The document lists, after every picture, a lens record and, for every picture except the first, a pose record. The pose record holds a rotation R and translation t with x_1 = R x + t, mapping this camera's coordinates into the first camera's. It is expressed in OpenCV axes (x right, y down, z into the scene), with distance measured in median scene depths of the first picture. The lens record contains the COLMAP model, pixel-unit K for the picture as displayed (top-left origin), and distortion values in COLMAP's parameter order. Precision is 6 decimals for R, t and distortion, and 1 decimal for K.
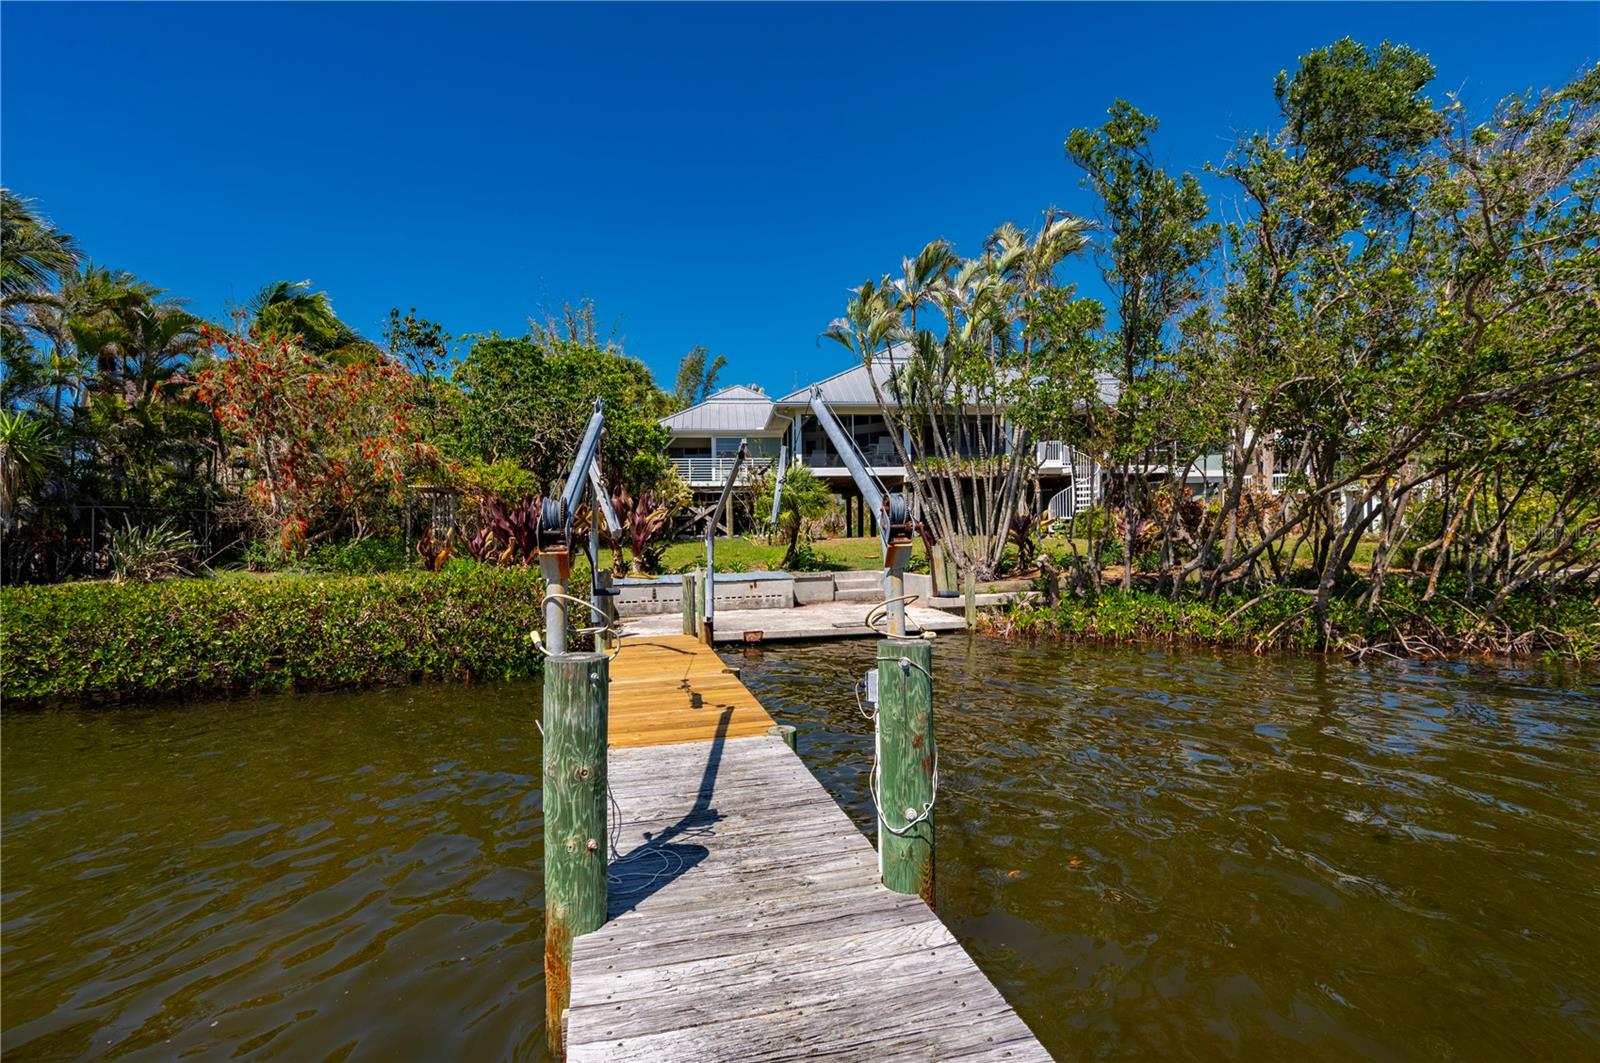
lens RADIAL K [[738.5, 0, 800.0], [0, 738.5, 531.5], [0, 0, 1]] dist [-0.000502, -0.000175]
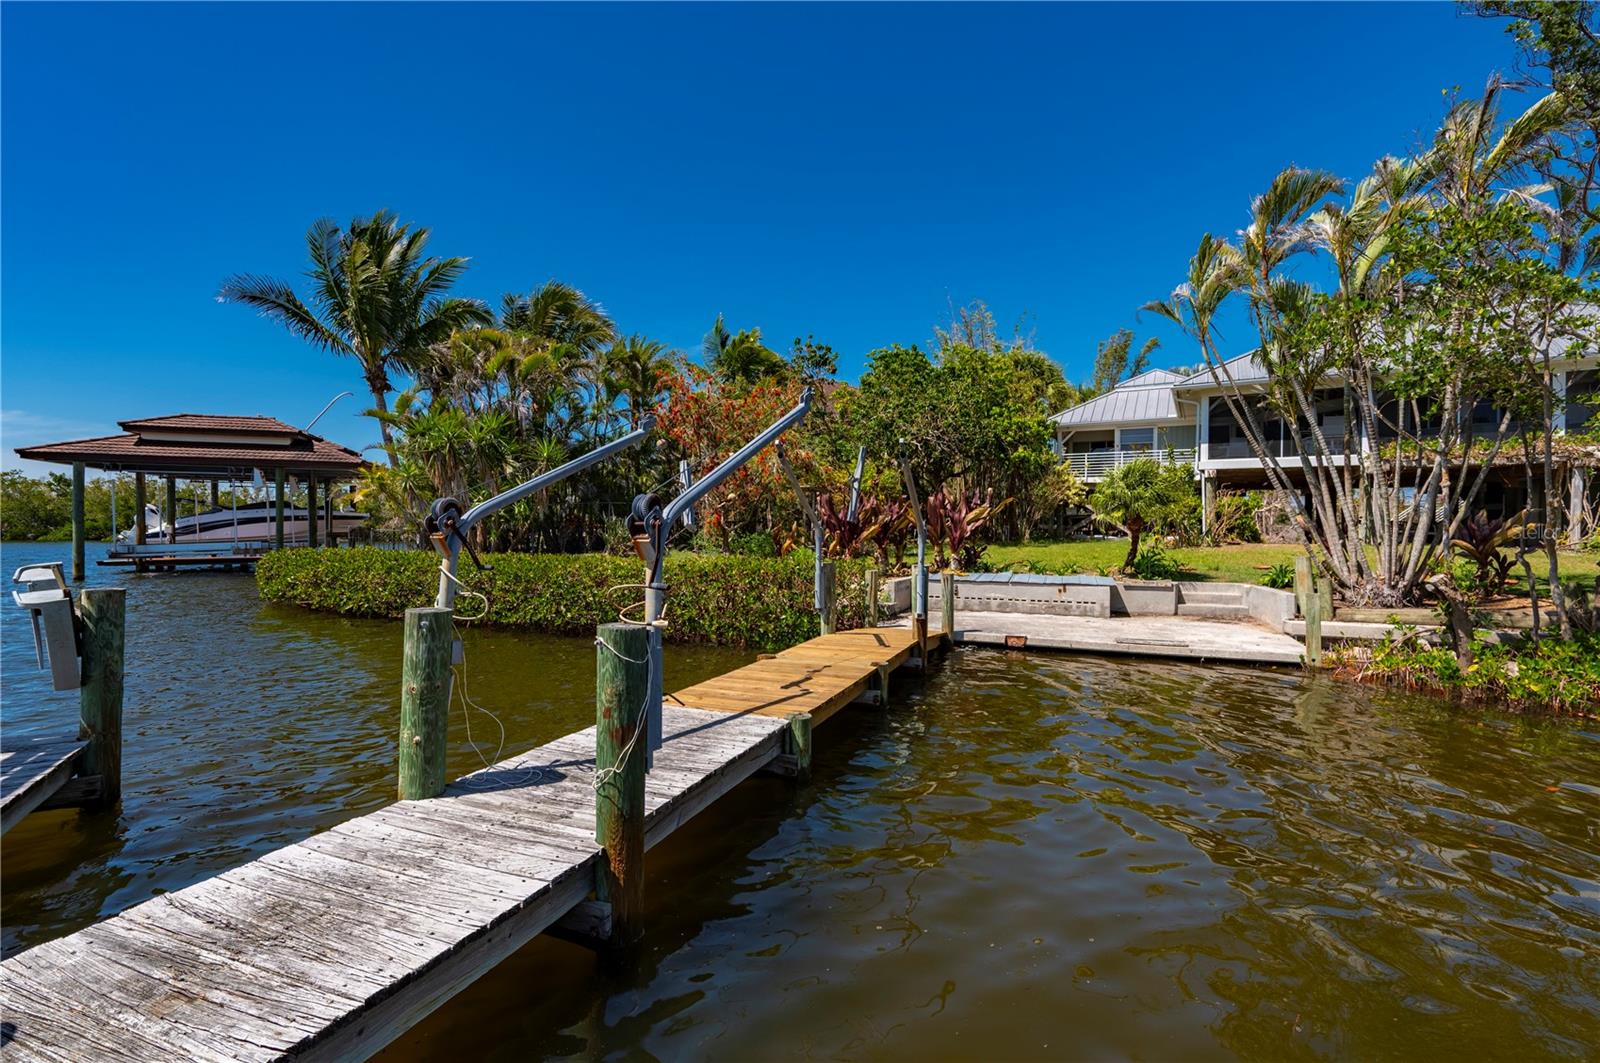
lens RADIAL K [[738.5, 0, 800.0], [0, 738.5, 531.5], [0, 0, 1]] dist [-0.000502, -0.000175]
pose [[0.805144, 0.026229, -0.592499, 0.200021], [-0.023844, 0.999645, 0.011850, -0.003002], [0.592600, 0.004587, 0.805484, 0.048496]]
